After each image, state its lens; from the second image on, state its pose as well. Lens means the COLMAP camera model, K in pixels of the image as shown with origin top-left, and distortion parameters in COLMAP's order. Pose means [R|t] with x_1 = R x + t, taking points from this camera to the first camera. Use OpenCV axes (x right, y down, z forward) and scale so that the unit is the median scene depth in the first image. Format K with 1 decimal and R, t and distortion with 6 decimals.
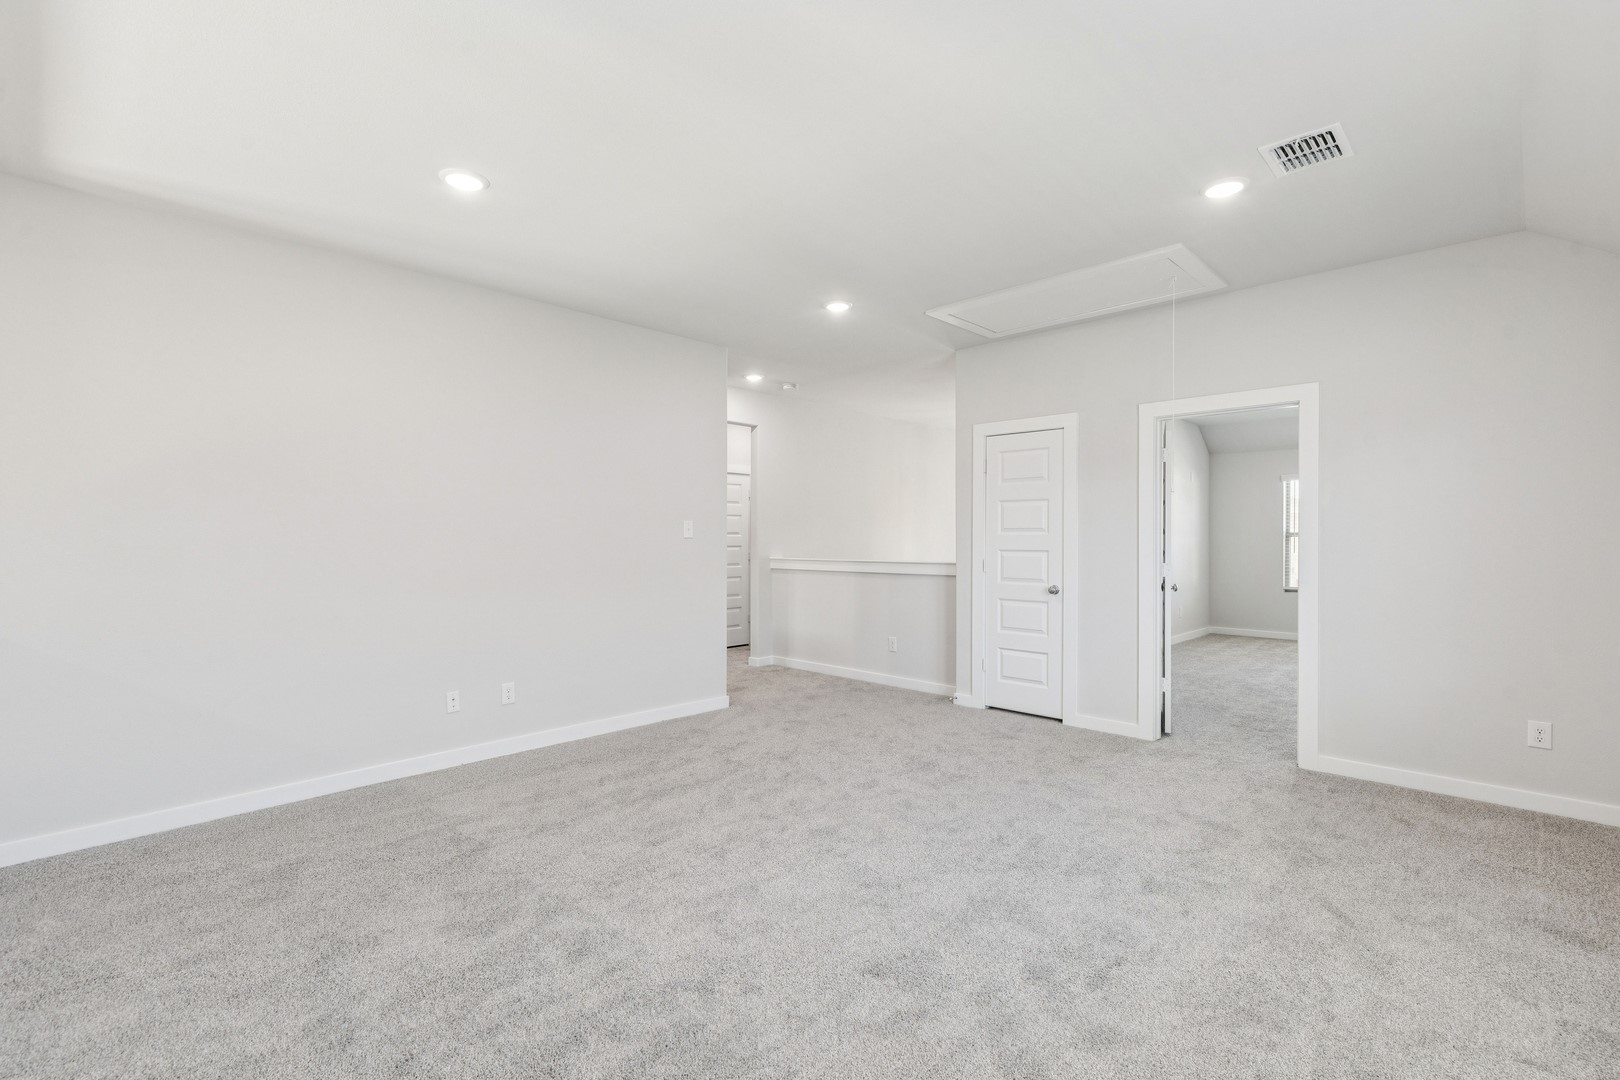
lens RADIAL K [[733.8, 0, 809.5], [0, 733.8, 541.9], [0, 0, 1]] dist [0.000787, -0.000113]
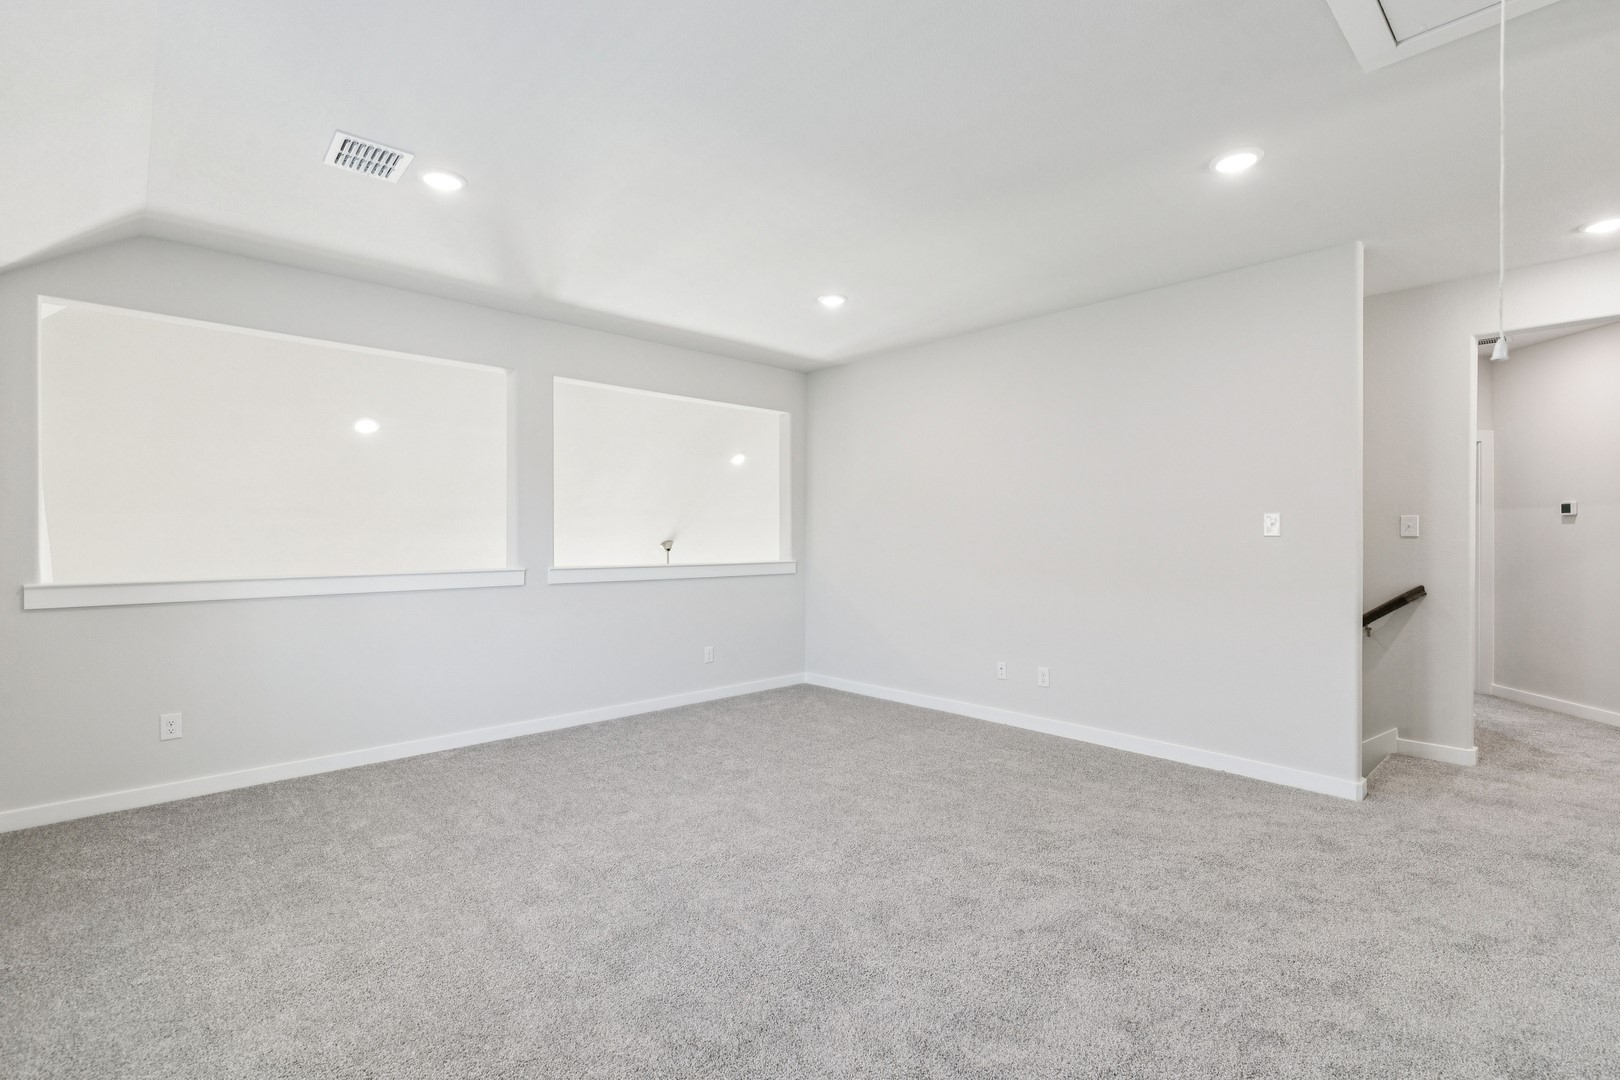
lens RADIAL K [[733.8, 0, 809.6], [0, 733.8, 535.2], [0, 0, 1]] dist [0.000787, -0.000113]
pose [[-0.058576, 0.003213, -0.998278, 0.708458], [-0.002837, 0.999990, 0.003385, -0.009207], [0.998279, 0.003030, -0.058566, 0.715341]]
